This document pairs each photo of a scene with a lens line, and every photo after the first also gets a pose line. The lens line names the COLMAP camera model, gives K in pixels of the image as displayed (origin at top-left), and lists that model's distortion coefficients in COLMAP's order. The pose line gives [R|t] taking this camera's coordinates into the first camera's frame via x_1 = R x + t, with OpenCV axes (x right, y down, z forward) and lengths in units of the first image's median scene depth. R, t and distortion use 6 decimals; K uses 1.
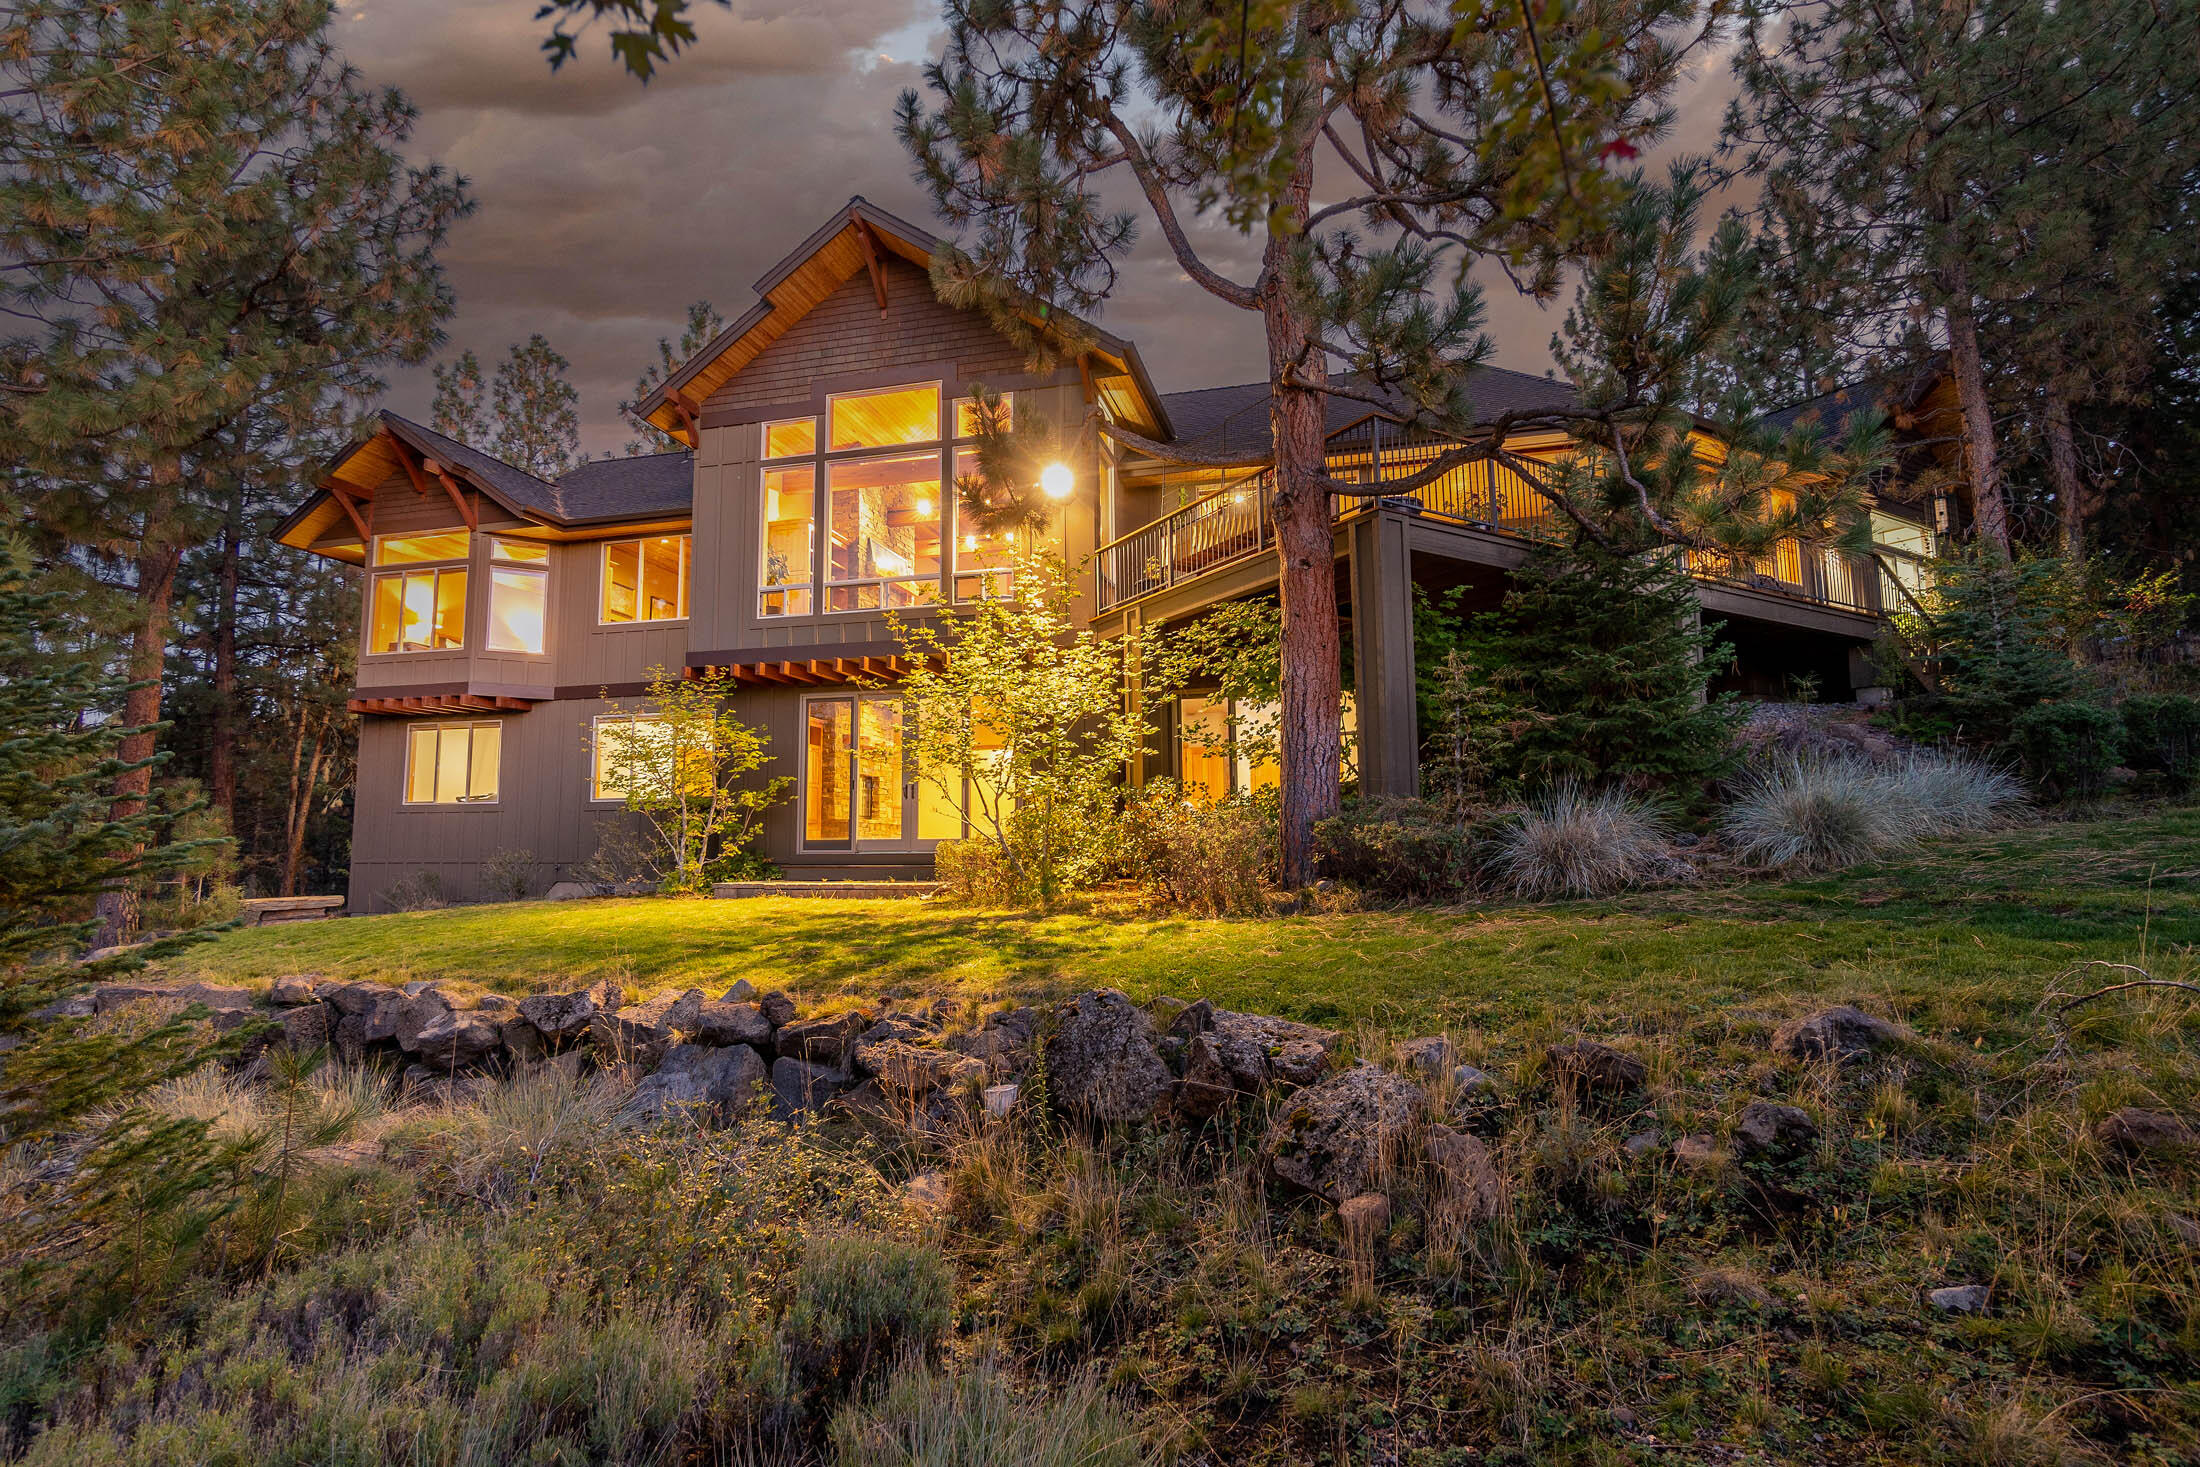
lens RADIAL K [[1069.4, 0, 1111.4], [0, 1069.4, 739.8], [0, 0, 1]] dist [0.000233, -0.000400]
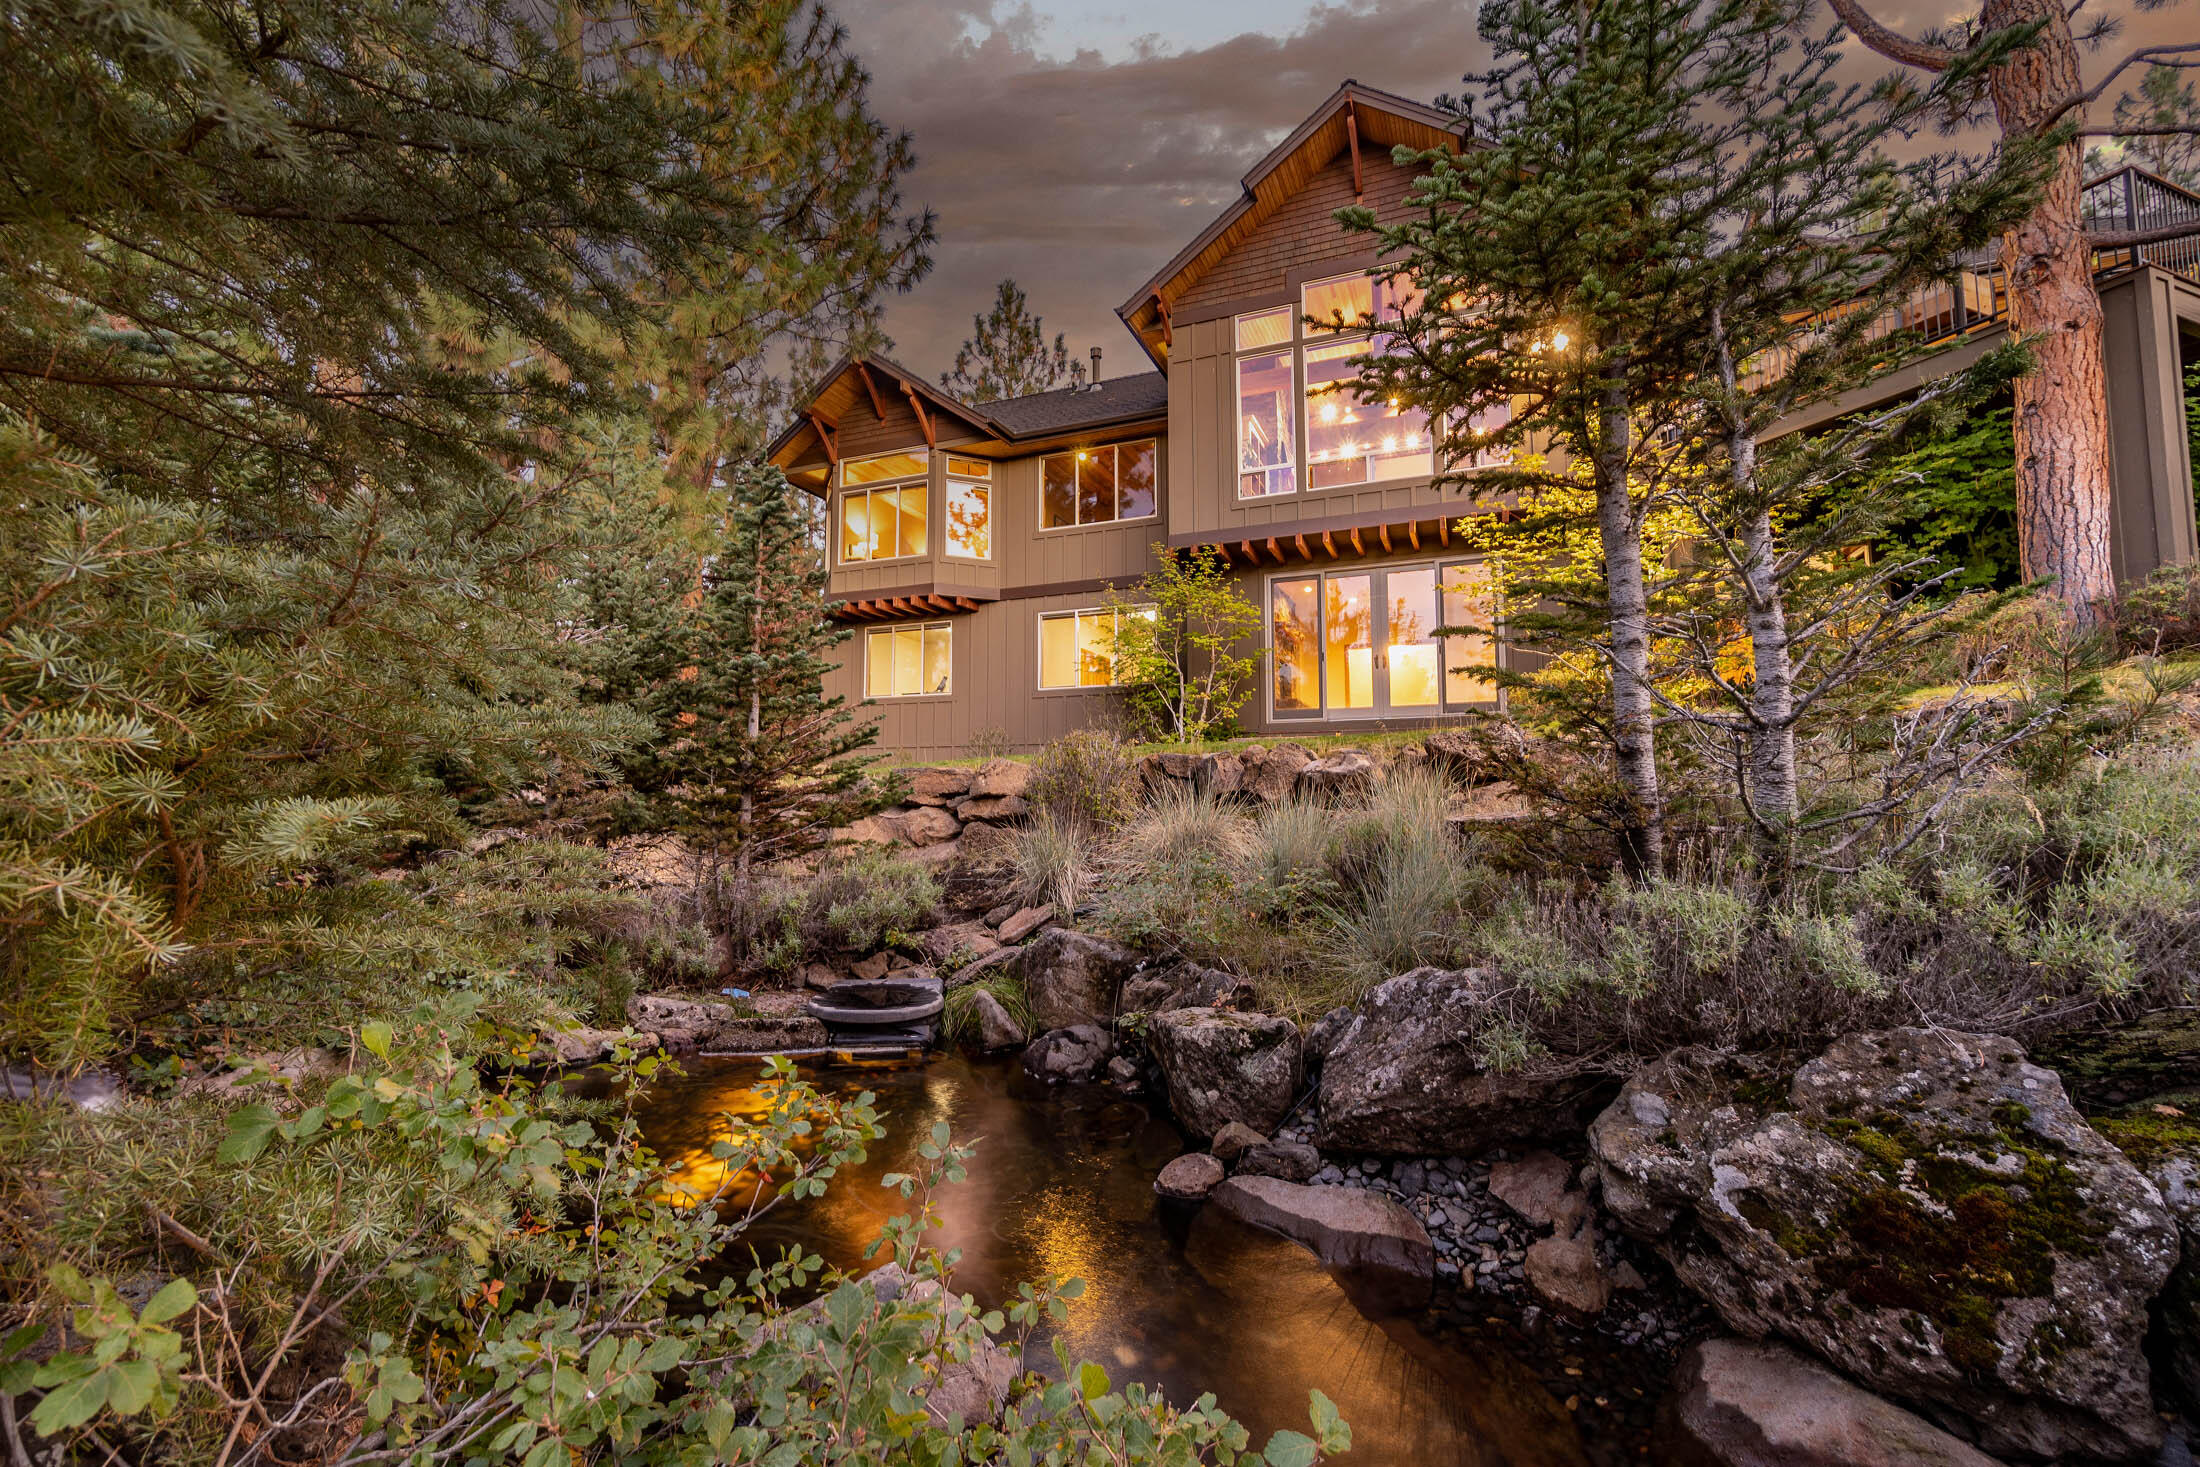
lens RADIAL K [[951.4, 0, 1102.8], [0, 951.4, 745.2], [0, 0, 1]] dist [-0.016801, 0.000340]
pose [[0.991922, -0.011398, -0.126334, -0.297941], [0.014990, 0.999509, 0.027518, 0.088315], [0.125958, -0.029189, 0.991606, 0.035104]]
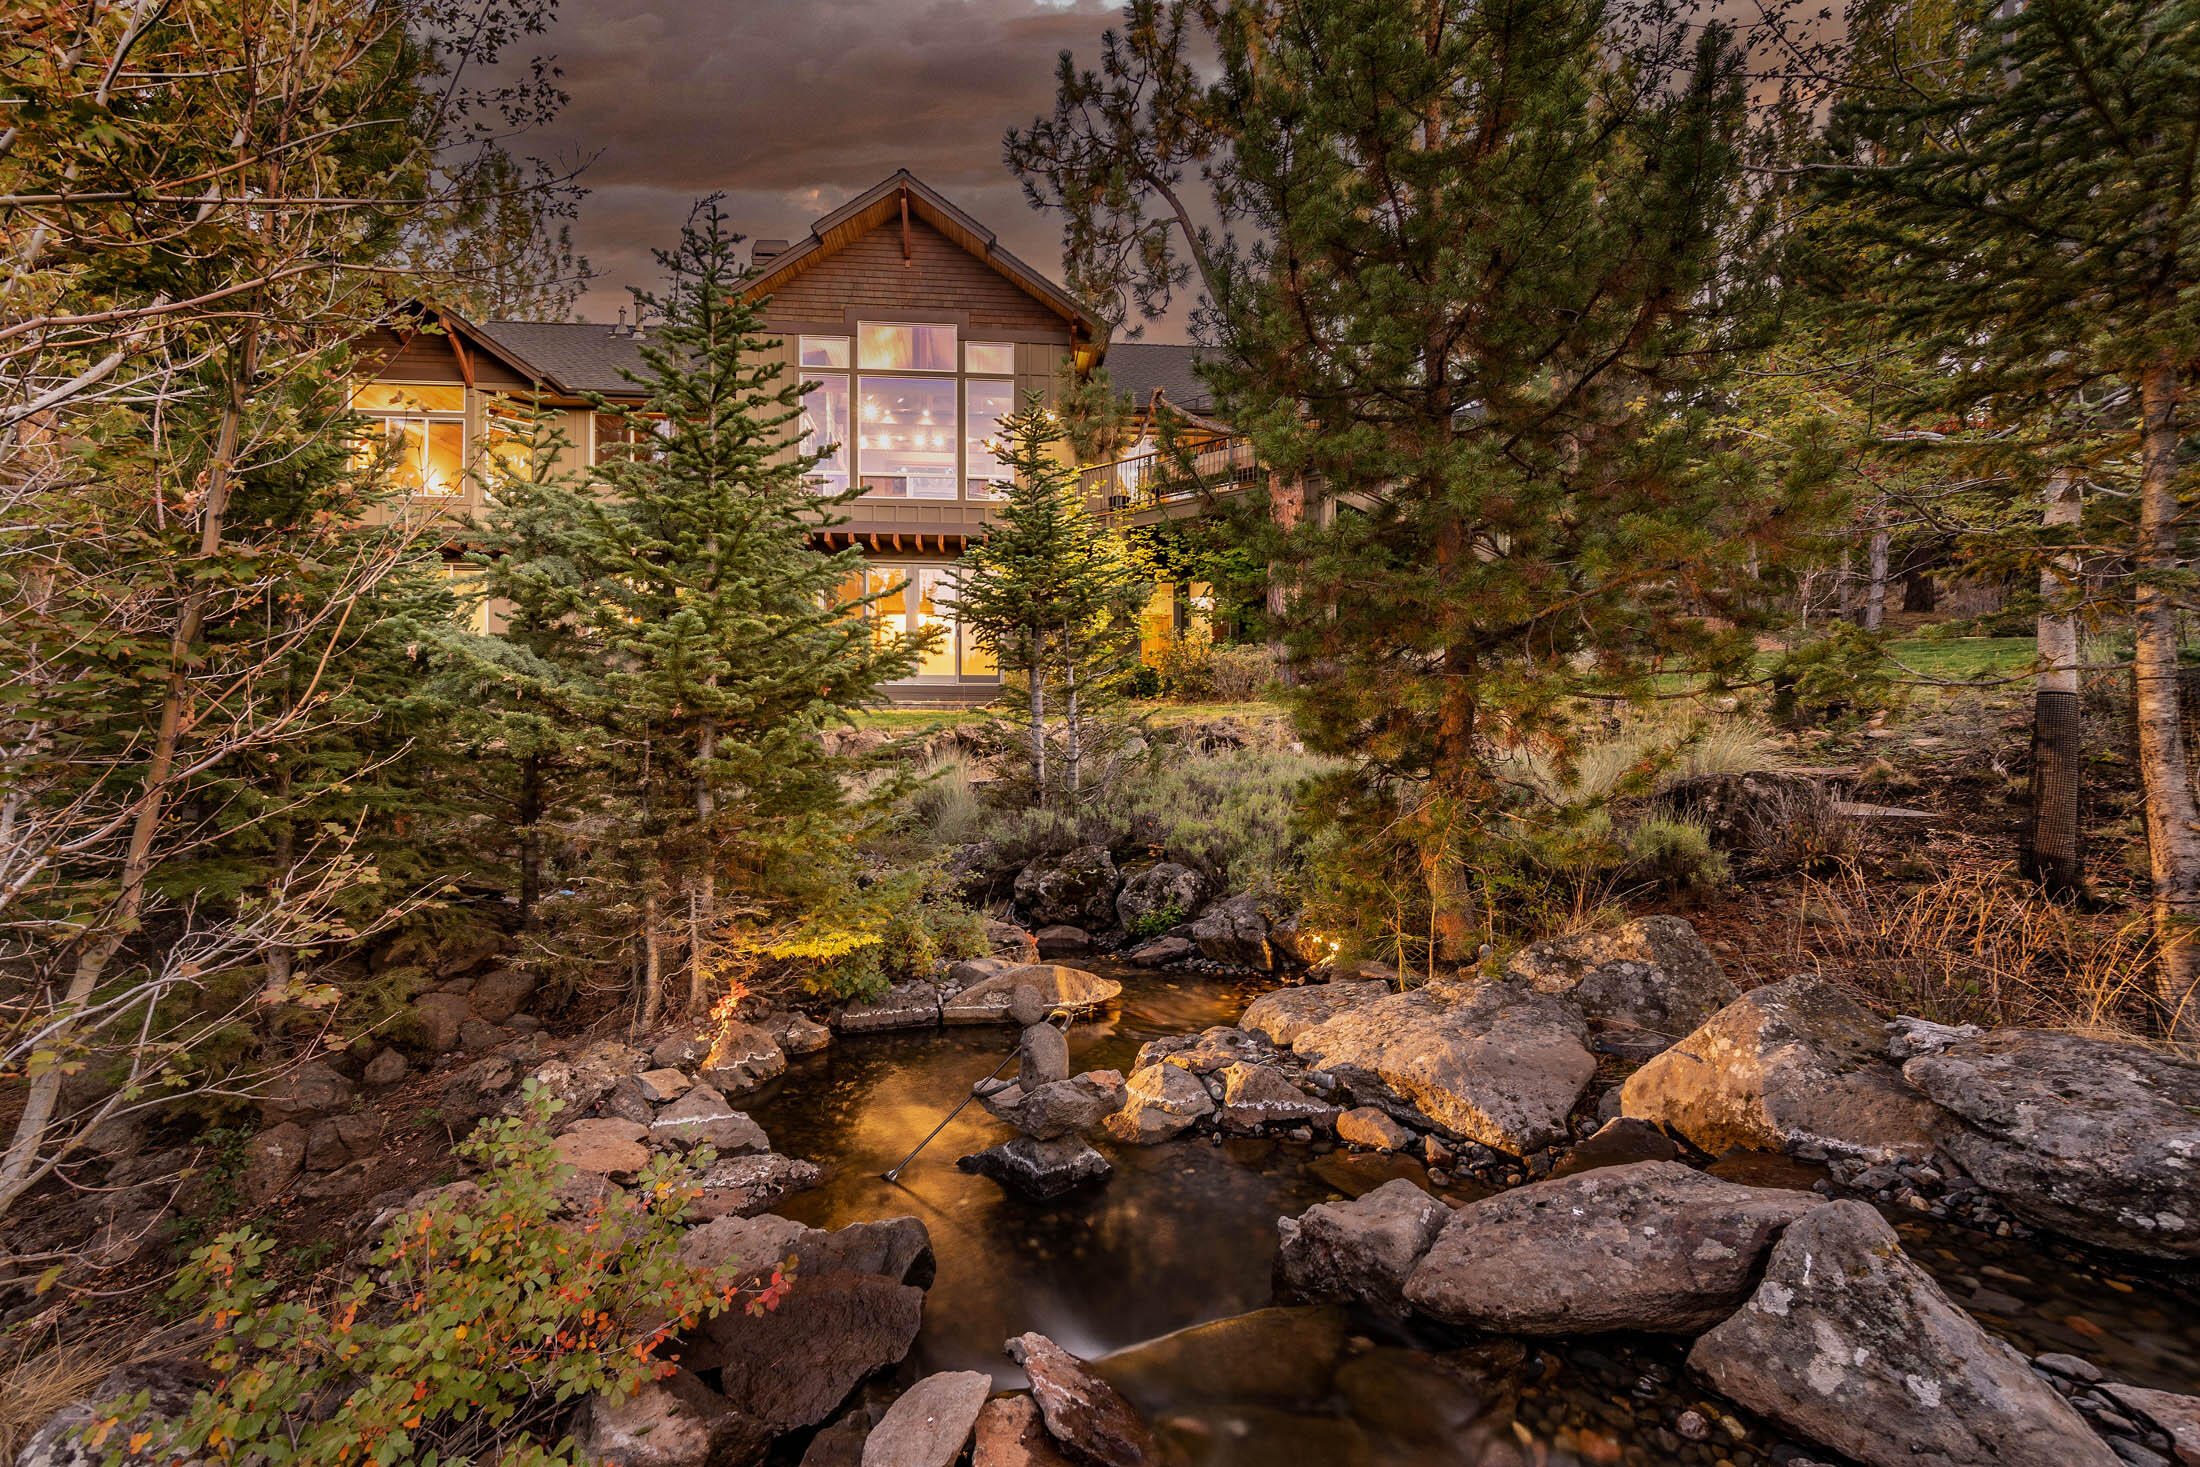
lens RADIAL K [[1069.4, 0, 1111.4], [0, 1069.4, 739.8], [0, 0, 1]] dist [0.000233, -0.000400]
pose [[0.931459, 0.002353, 0.363839, -0.381941], [-0.039286, 0.994783, 0.094142, 0.034078], [-0.361720, -0.101983, 0.926692, -0.279294]]
